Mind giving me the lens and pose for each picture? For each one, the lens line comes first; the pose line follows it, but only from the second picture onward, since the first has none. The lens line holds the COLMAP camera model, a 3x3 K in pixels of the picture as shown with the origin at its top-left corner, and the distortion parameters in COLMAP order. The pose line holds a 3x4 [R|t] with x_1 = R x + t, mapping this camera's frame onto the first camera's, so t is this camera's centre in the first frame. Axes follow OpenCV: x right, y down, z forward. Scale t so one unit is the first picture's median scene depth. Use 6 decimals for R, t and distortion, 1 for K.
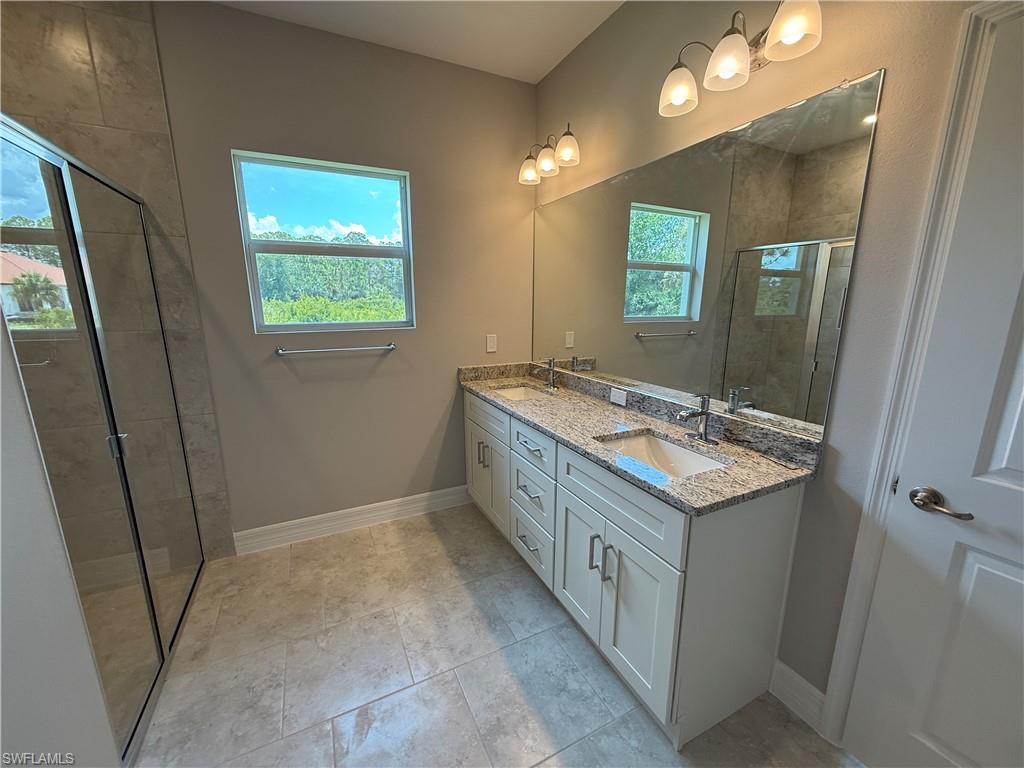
lens RADIAL K [[408.3, 0, 509.3], [0, 408.3, 384.6], [0, 0, 1]] dist [0.002109, -0.000056]
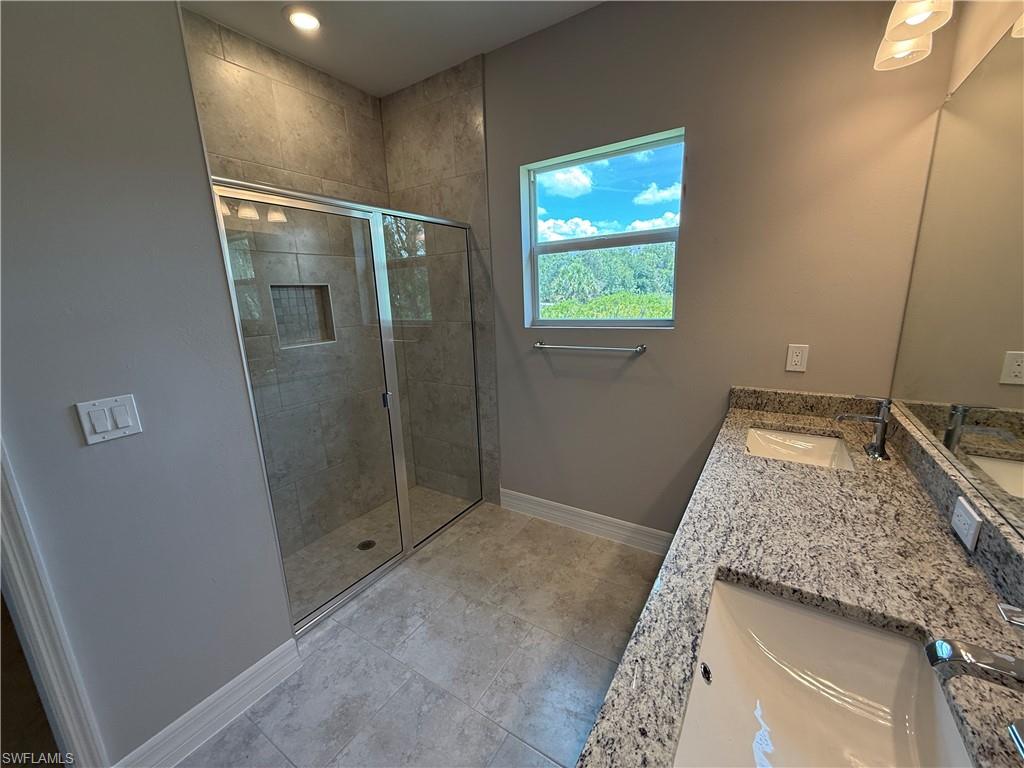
lens RADIAL K [[408.3, 0, 511.1], [0, 408.3, 385.8], [0, 0, 1]] dist [0.002109, -0.000056]
pose [[0.518150, 0.167522, -0.838724, 0.398172], [-0.142116, 0.983862, 0.108714, -0.096315], [0.843400, 0.062866, 0.533595, 0.433254]]
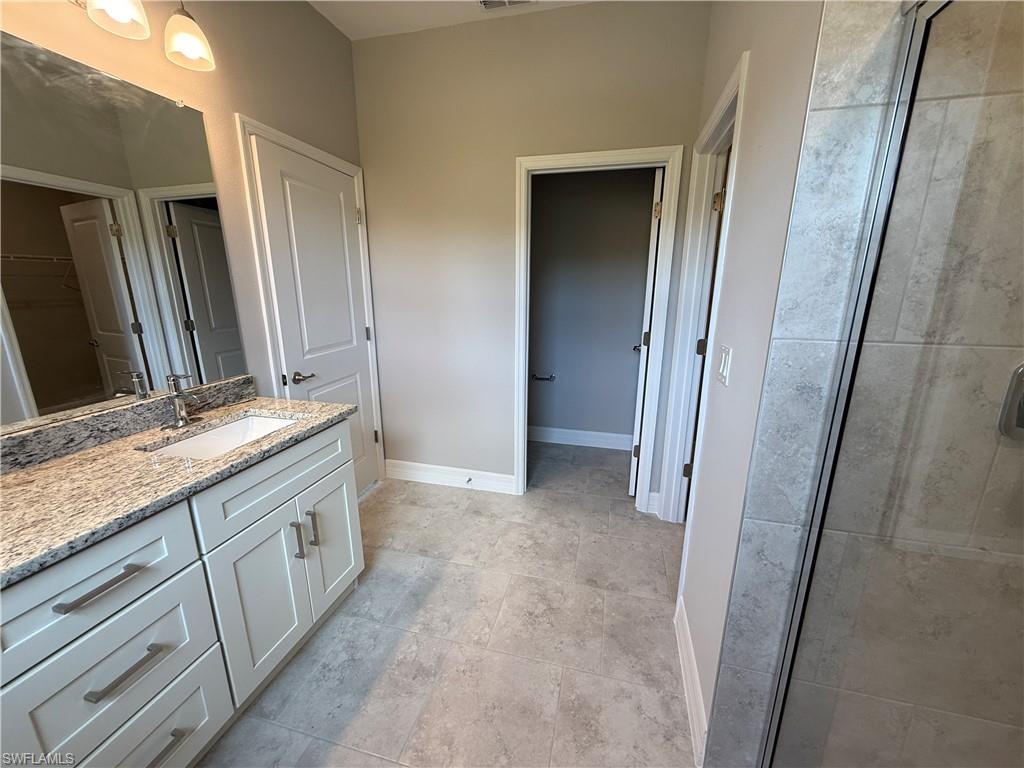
lens RADIAL K [[408.3, 0, 511.5], [0, 408.3, 385.1], [0, 0, 1]] dist [0.002109, -0.000056]
pose [[-0.760092, -0.157783, 0.630368, -0.574120], [0.133009, 0.911757, 0.388597, -0.179623], [-0.636057, 0.379214, -0.672033, 0.957601]]
